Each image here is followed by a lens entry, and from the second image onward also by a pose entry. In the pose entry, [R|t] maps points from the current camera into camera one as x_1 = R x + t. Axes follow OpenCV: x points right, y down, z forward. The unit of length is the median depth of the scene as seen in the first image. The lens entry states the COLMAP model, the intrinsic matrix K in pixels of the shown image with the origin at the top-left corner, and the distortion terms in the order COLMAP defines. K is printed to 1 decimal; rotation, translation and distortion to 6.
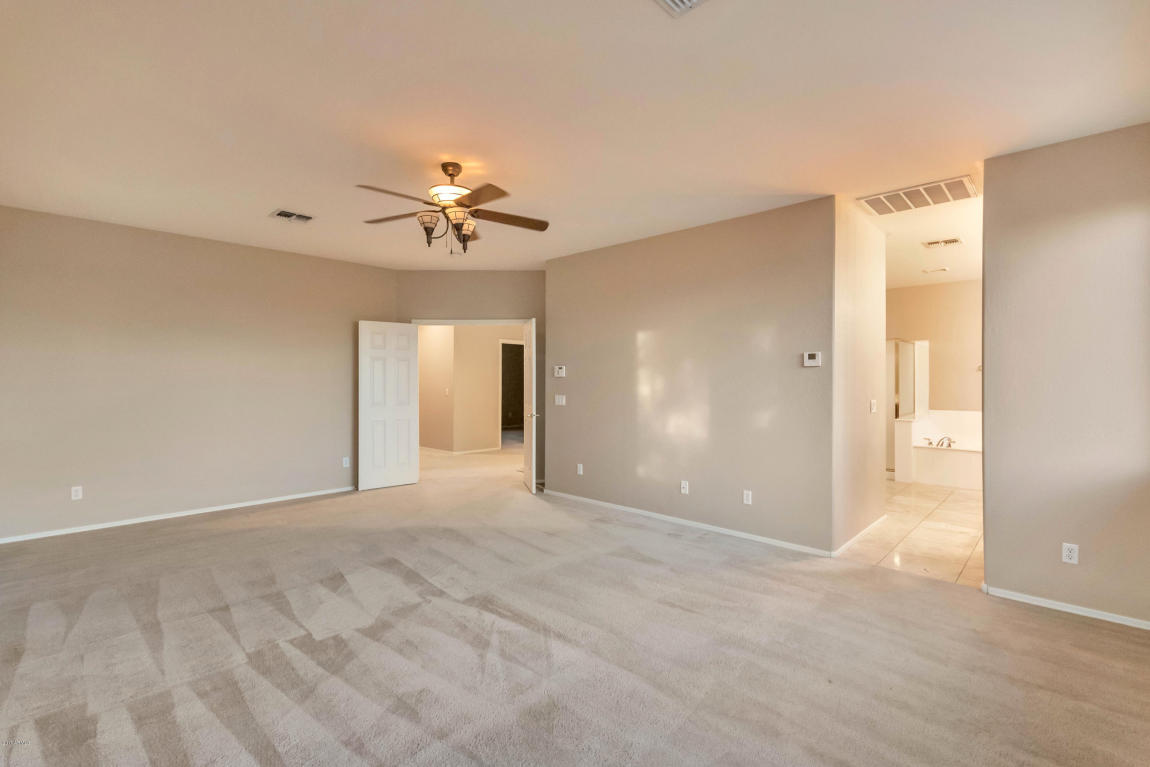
lens RADIAL K [[524.4, 0, 576.1], [0, 524.4, 381.9], [0, 0, 1]] dist [-0.004445, -0.001064]
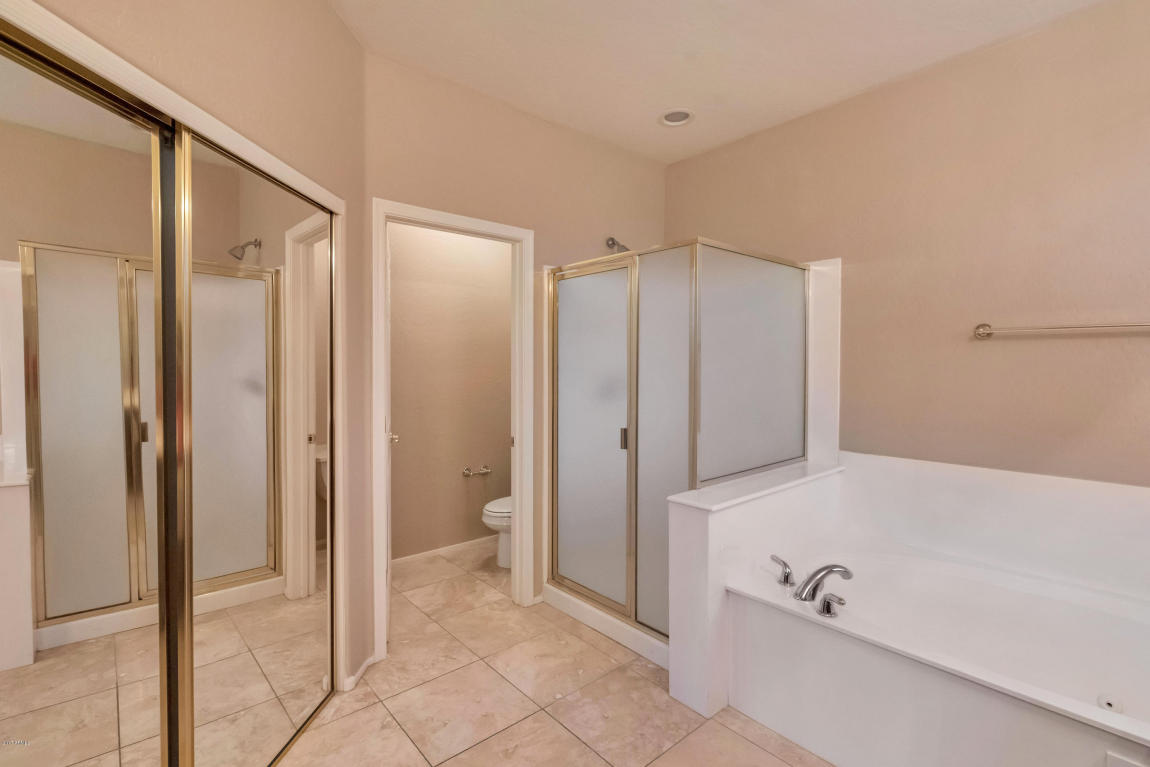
lens RADIAL K [[524.4, 0, 574.6], [0, 524.4, 376.8], [0, 0, 1]] dist [-0.004445, -0.001064]
pose [[0.994532, 0.004517, -0.104336, 0.584049], [-0.002489, 0.999806, 0.019557, -0.005104], [0.104404, -0.019190, 0.994350, 0.684883]]
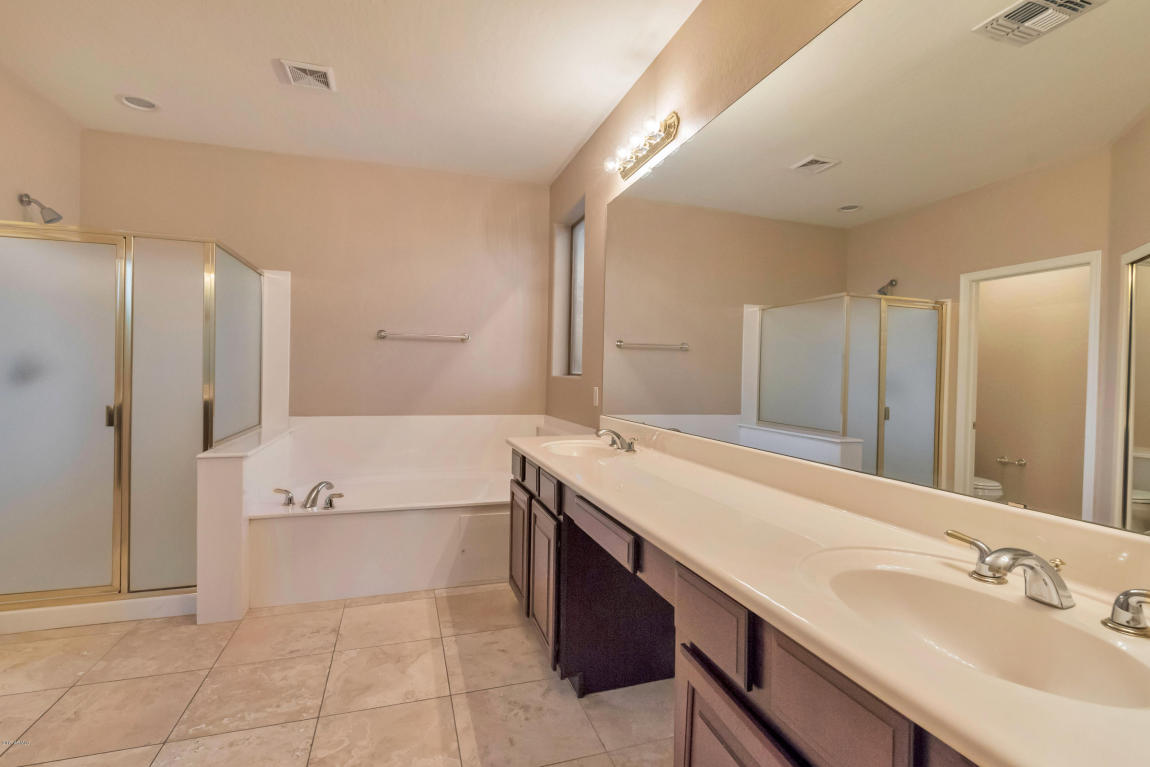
lens RADIAL K [[524.4, 0, 575.5], [0, 524.4, 380.6], [0, 0, 1]] dist [-0.004445, -0.001064]
pose [[0.481745, -0.002565, 0.876307, 0.416500], [-0.014795, 0.999829, 0.011061, 0.012099], [-0.876186, -0.018293, 0.481625, 0.593156]]
